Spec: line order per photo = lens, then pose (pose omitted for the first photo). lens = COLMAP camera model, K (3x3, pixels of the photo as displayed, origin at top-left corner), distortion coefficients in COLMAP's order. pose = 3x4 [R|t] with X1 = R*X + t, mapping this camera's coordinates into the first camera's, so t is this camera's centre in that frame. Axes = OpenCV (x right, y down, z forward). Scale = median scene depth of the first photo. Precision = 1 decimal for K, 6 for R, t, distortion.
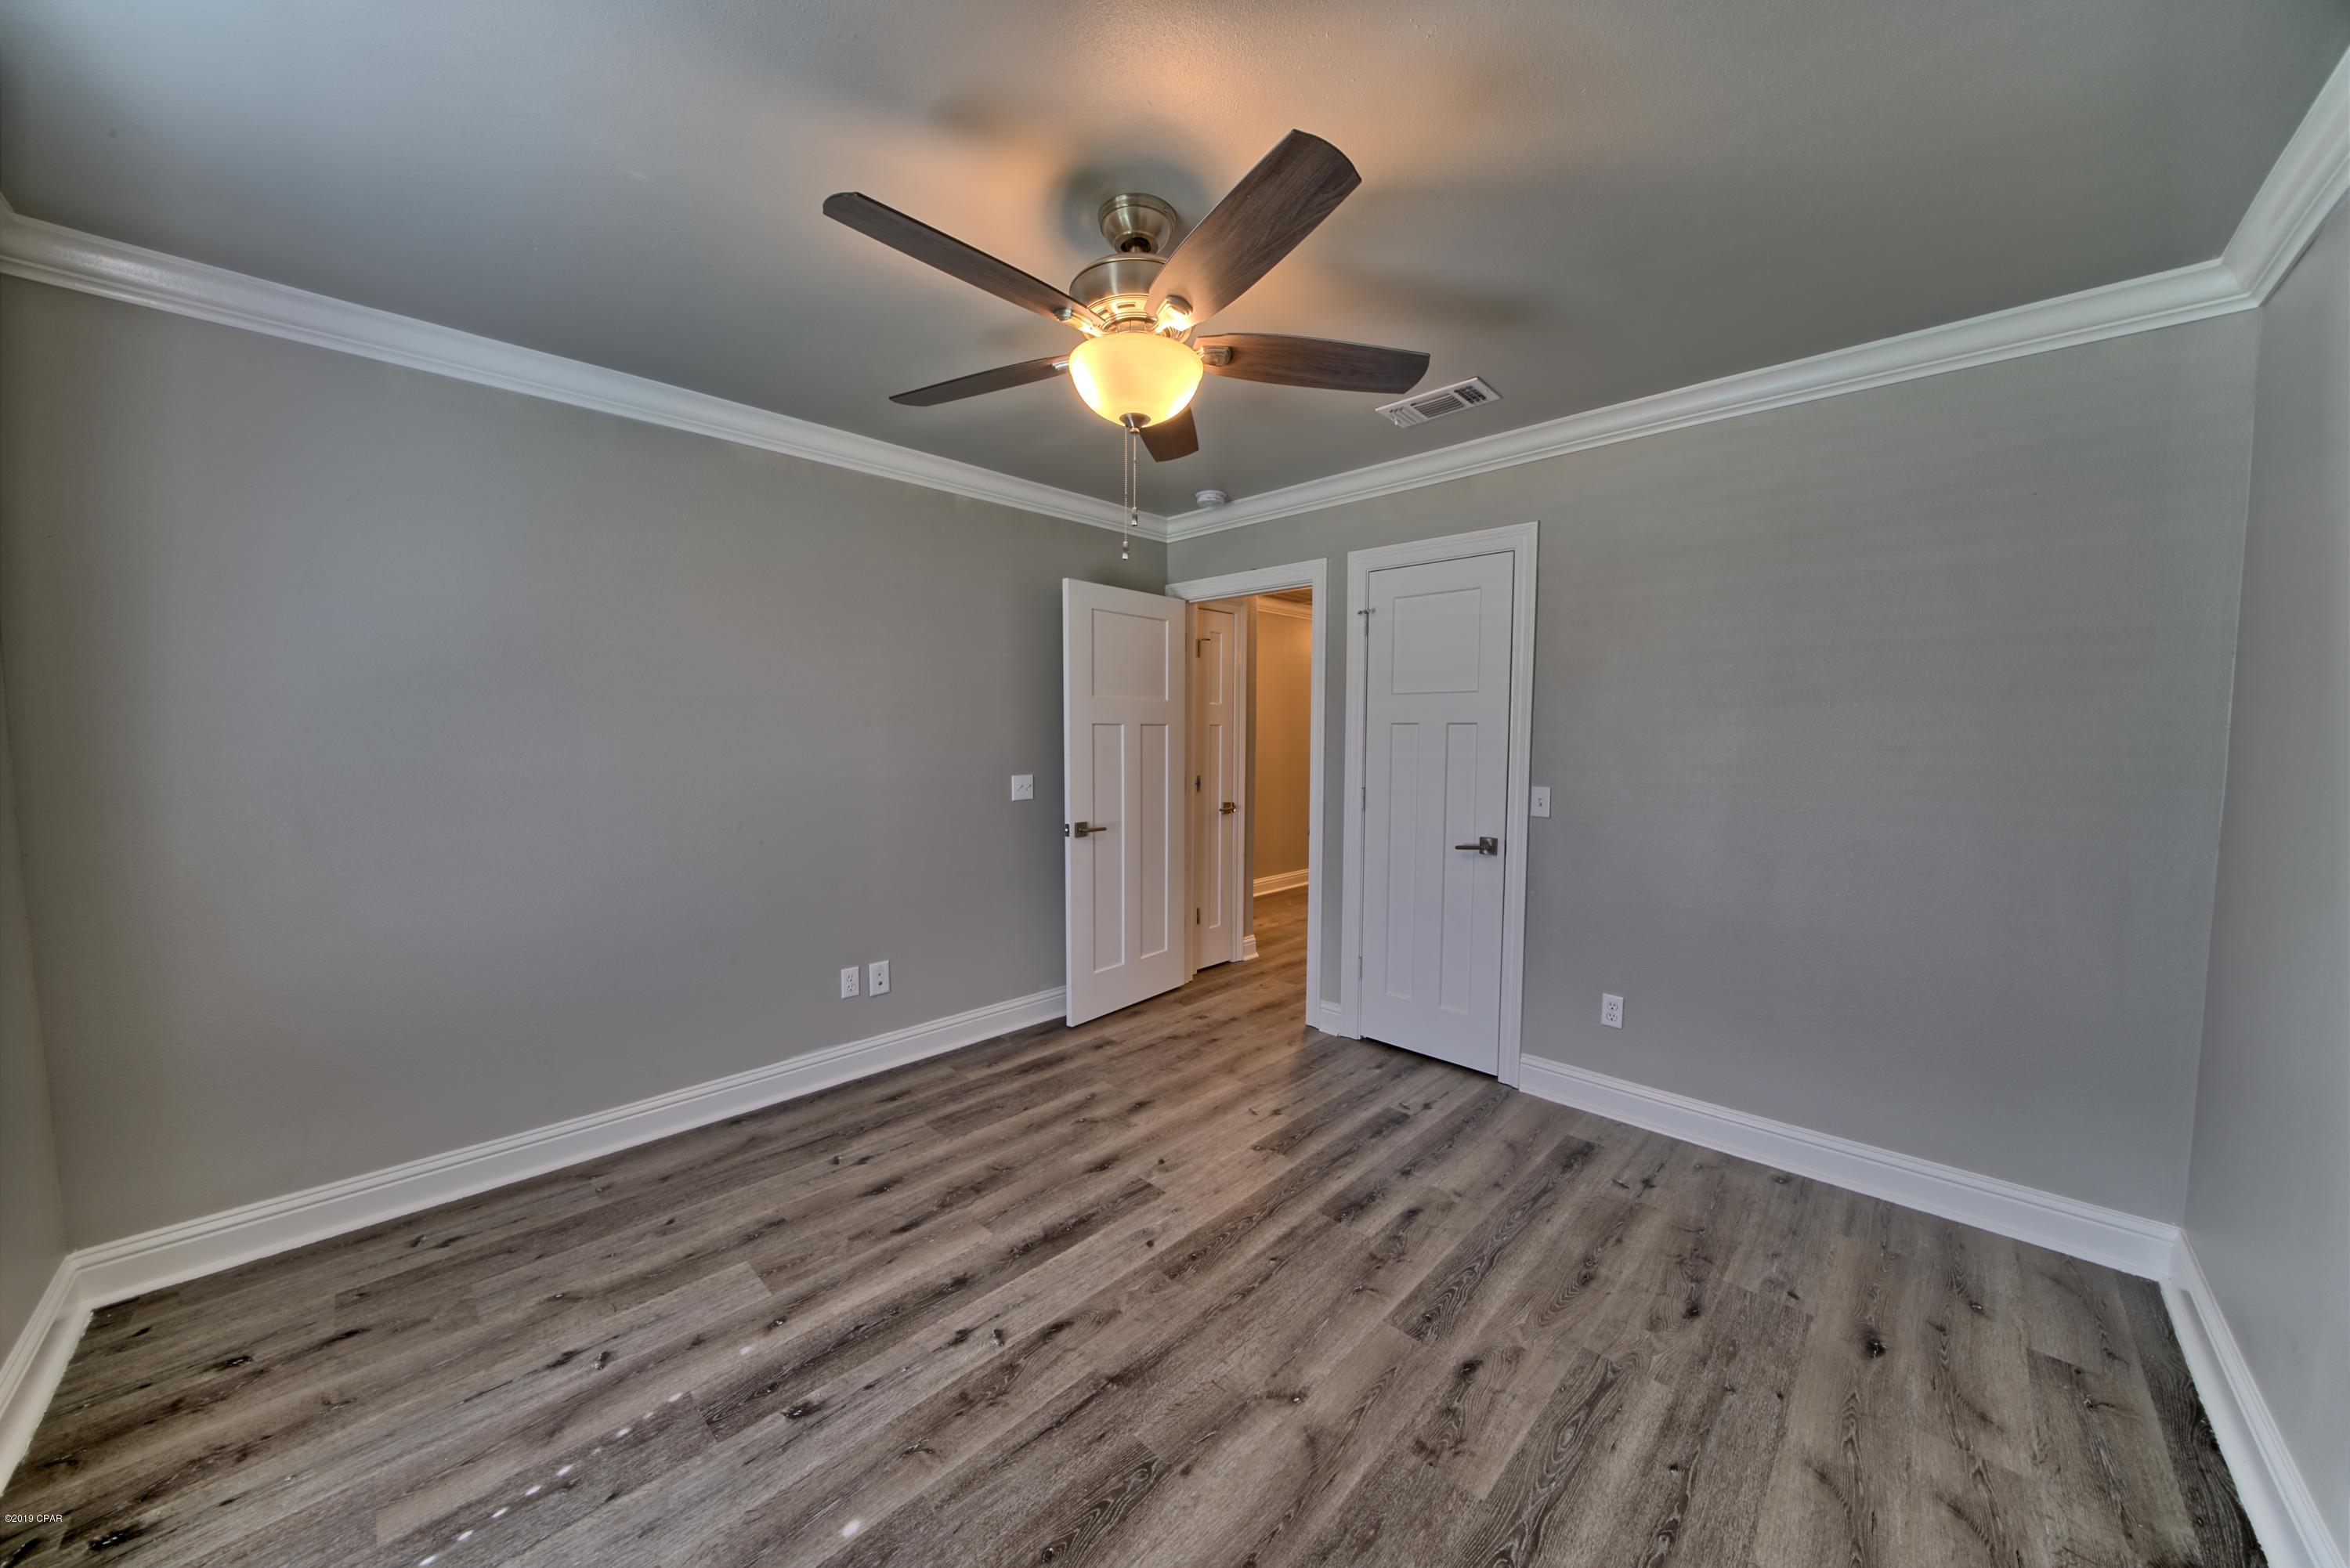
lens RADIAL K [[813.4, 0, 1168.7], [0, 813.4, 784.4], [0, 0, 1]] dist [-0.027894, 0.003513]
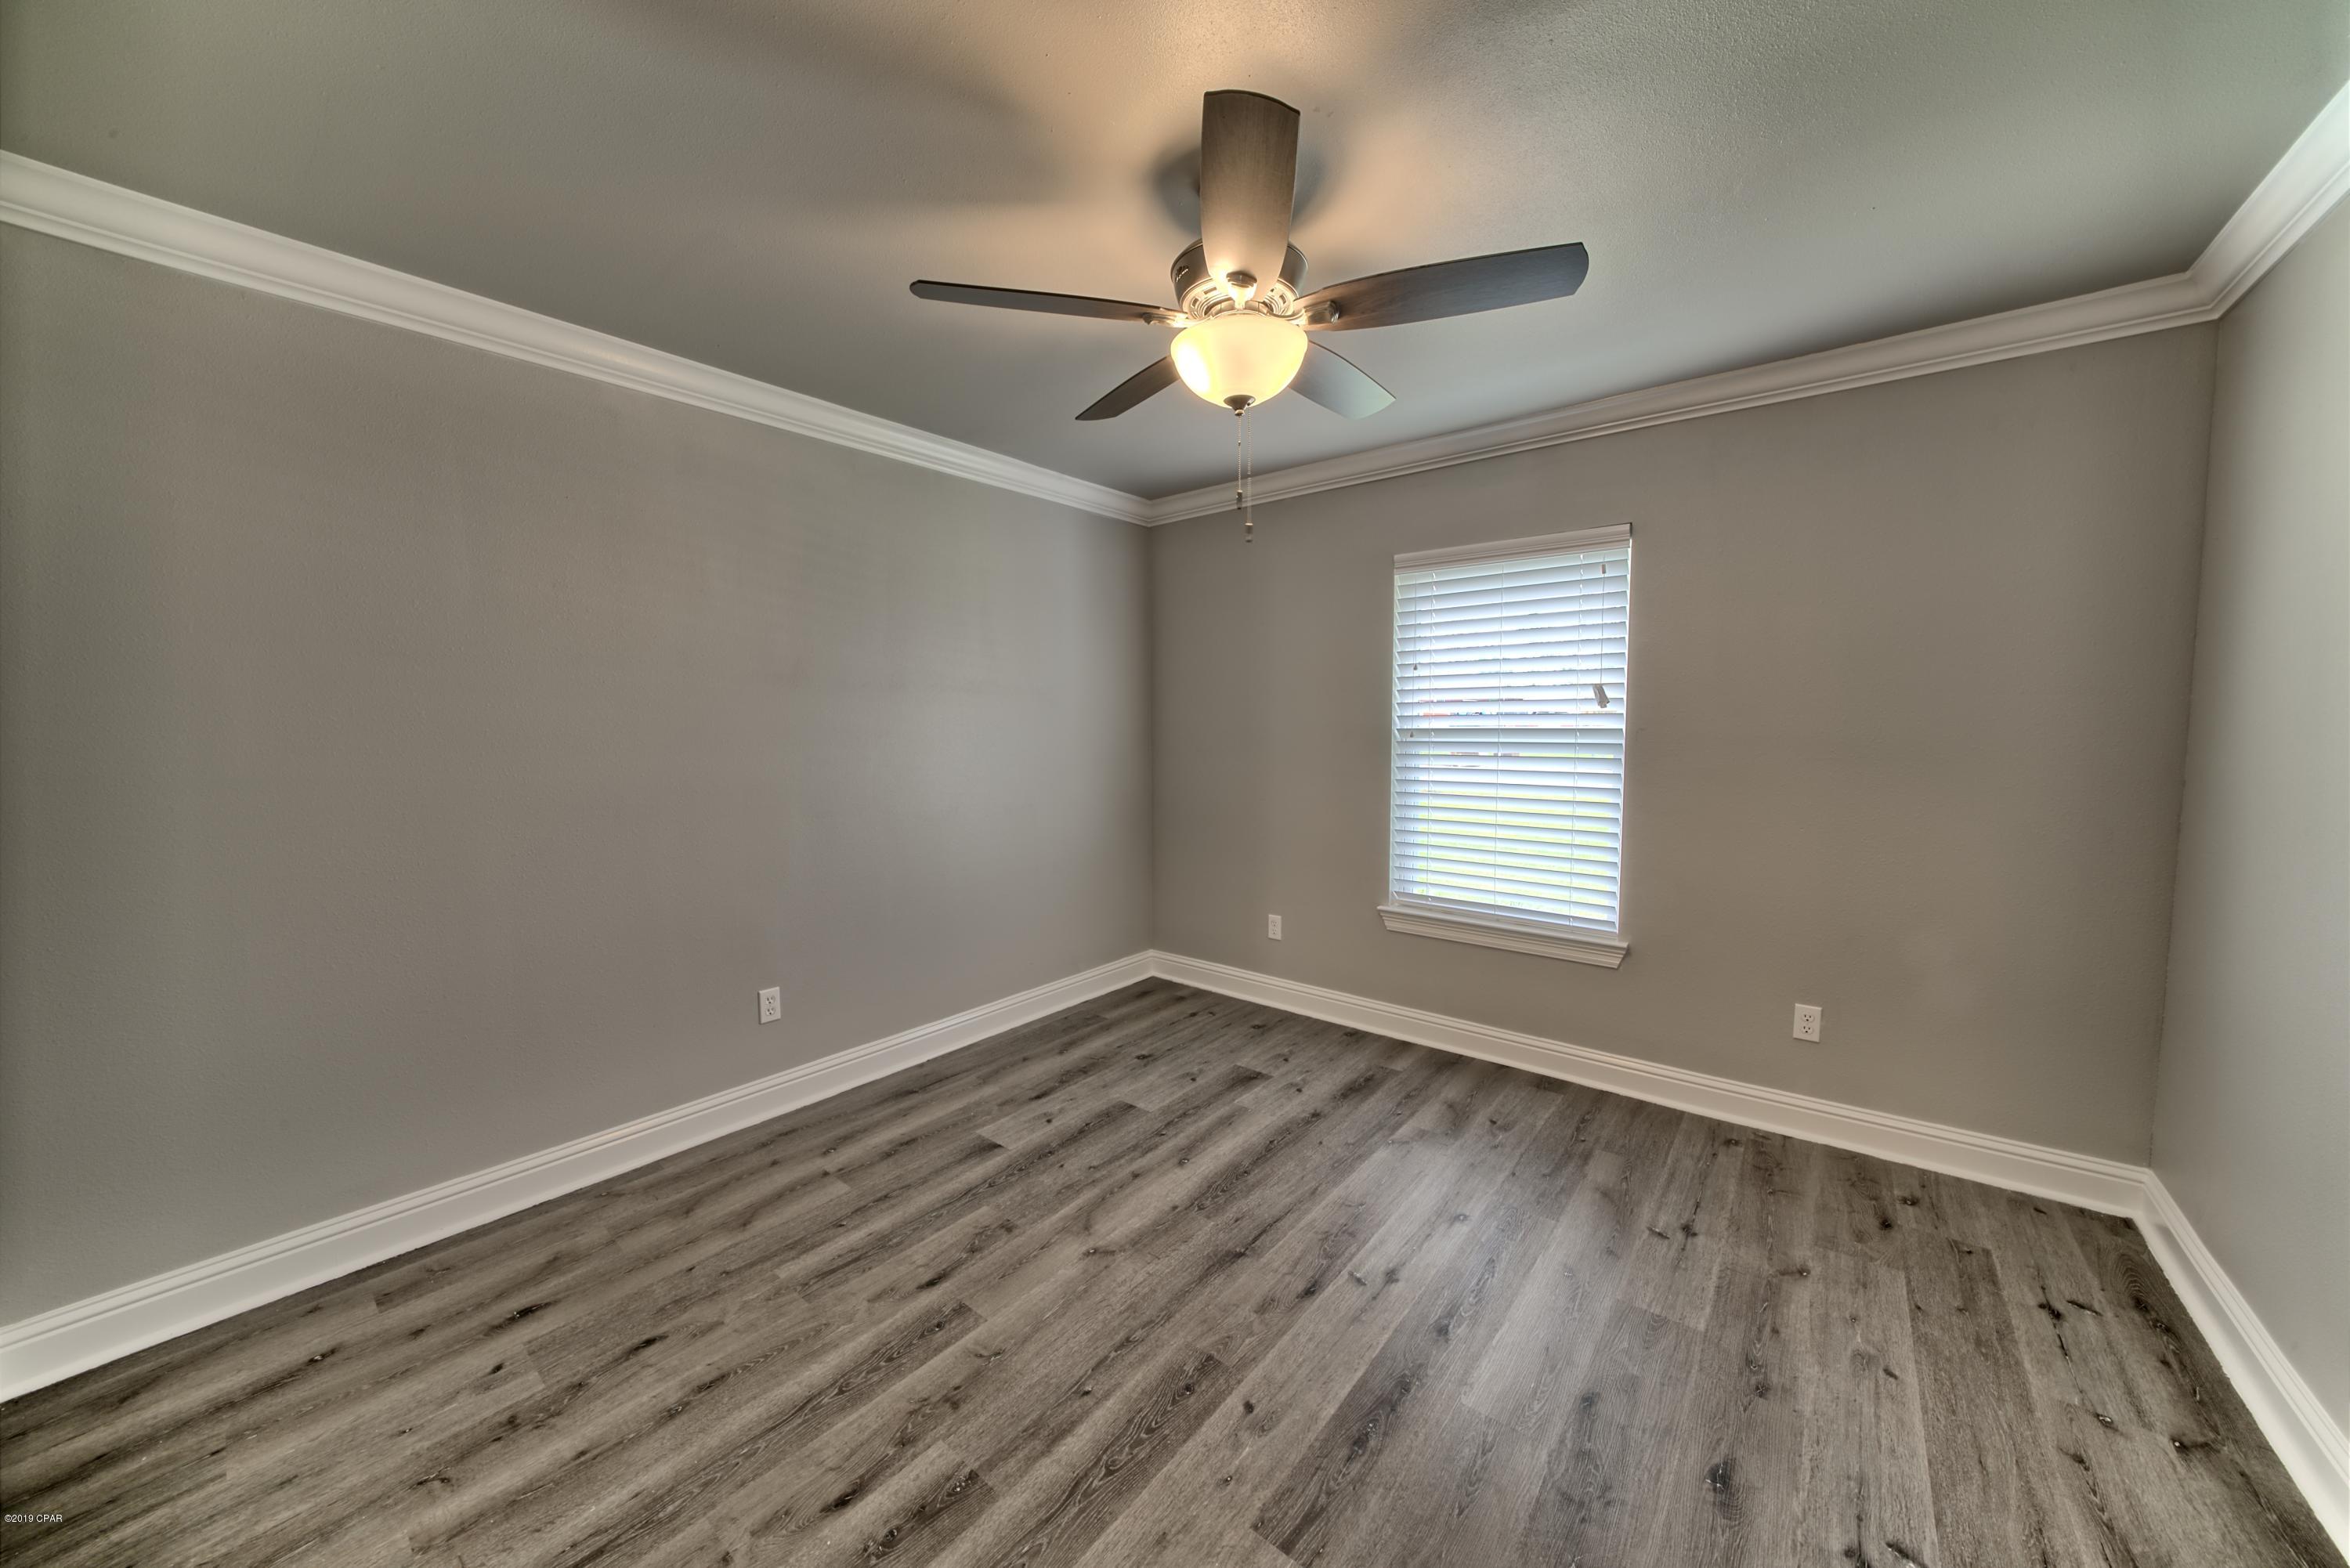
lens RADIAL K [[813.4, 0, 1168.7], [0, 813.4, 784.4], [0, 0, 1]] dist [-0.027894, 0.003513]
pose [[-0.996031, 0.011457, -0.088261, 0.124000], [-0.001138, 0.989959, 0.141352, -0.117355], [0.088995, 0.140892, -0.986017, 1.869257]]
